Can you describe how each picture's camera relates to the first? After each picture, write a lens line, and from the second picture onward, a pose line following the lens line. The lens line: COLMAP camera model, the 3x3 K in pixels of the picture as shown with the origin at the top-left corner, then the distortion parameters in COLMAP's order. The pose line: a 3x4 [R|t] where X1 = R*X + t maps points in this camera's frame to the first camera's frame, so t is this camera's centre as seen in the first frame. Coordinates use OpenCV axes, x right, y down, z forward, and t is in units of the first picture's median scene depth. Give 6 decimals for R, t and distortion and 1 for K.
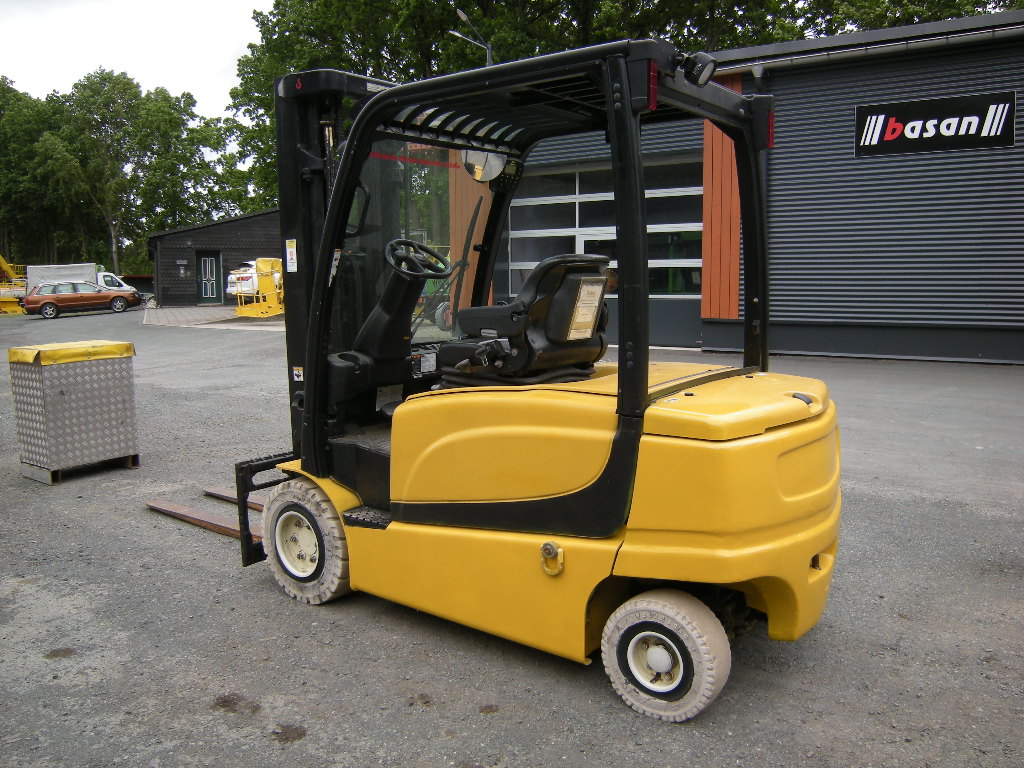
lens RADIAL K [[855.9, 0, 512.0], [0, 855.9, 384.0], [0, 0, 1]] dist [-0.121687, 0.058975]
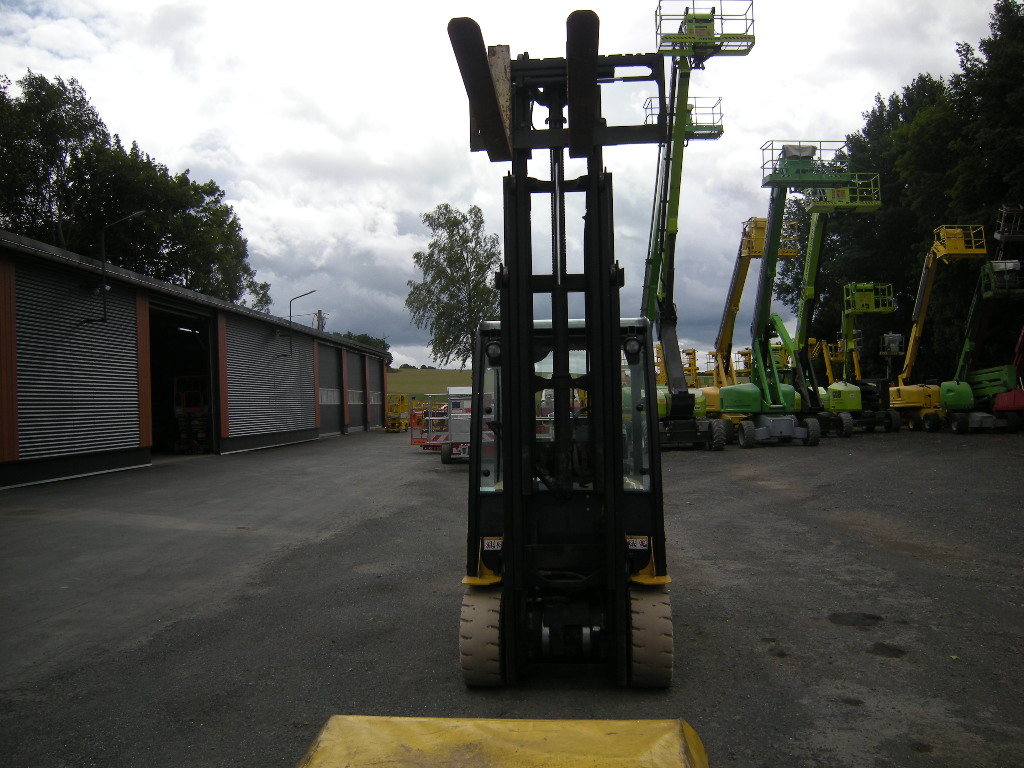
lens RADIAL K [[855.9, 0, 512.0], [0, 855.9, 384.0], [0, 0, 1]] dist [-0.121687, 0.058975]
pose [[-0.539276, 0.039759, 0.841190, -1.336204], [0.130507, 0.990763, 0.036838, -0.297450], [-0.831955, 0.129647, -0.539483, 2.015755]]
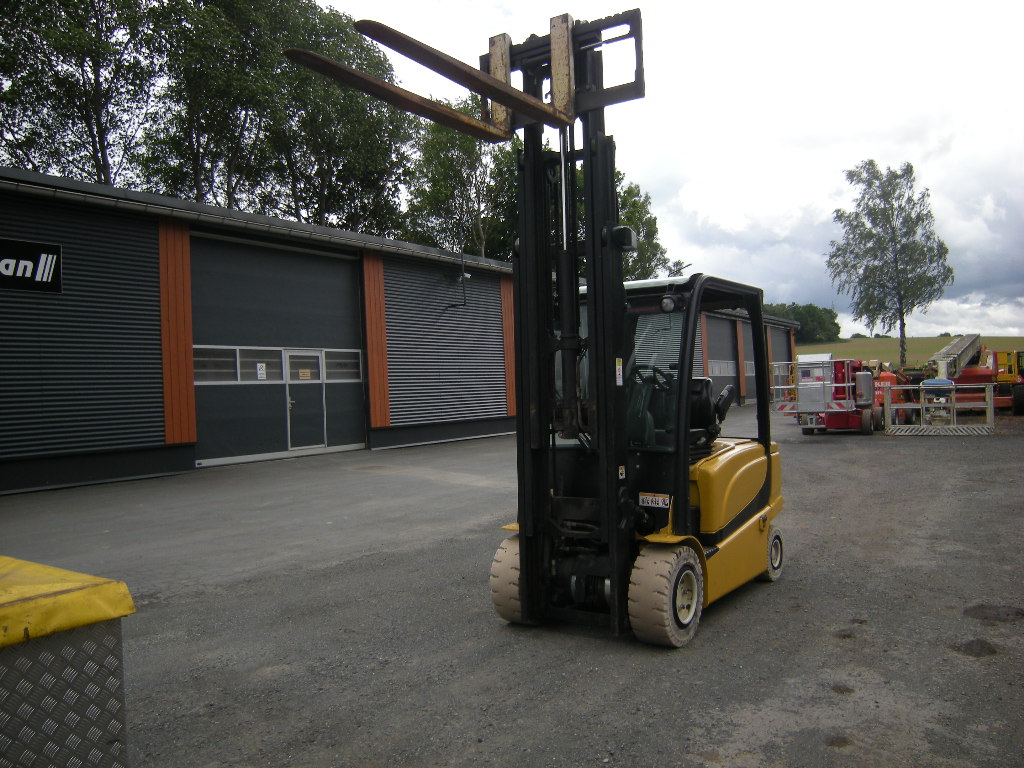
lens RADIAL K [[855.9, 0, 512.0], [0, 855.9, 384.0], [0, 0, 1]] dist [-0.121687, 0.058975]
pose [[-0.048150, 0.017527, 0.998686, -1.657163], [0.158329, 0.987339, -0.009694, -0.171857], [-0.986212, 0.157655, -0.050315, 1.387997]]
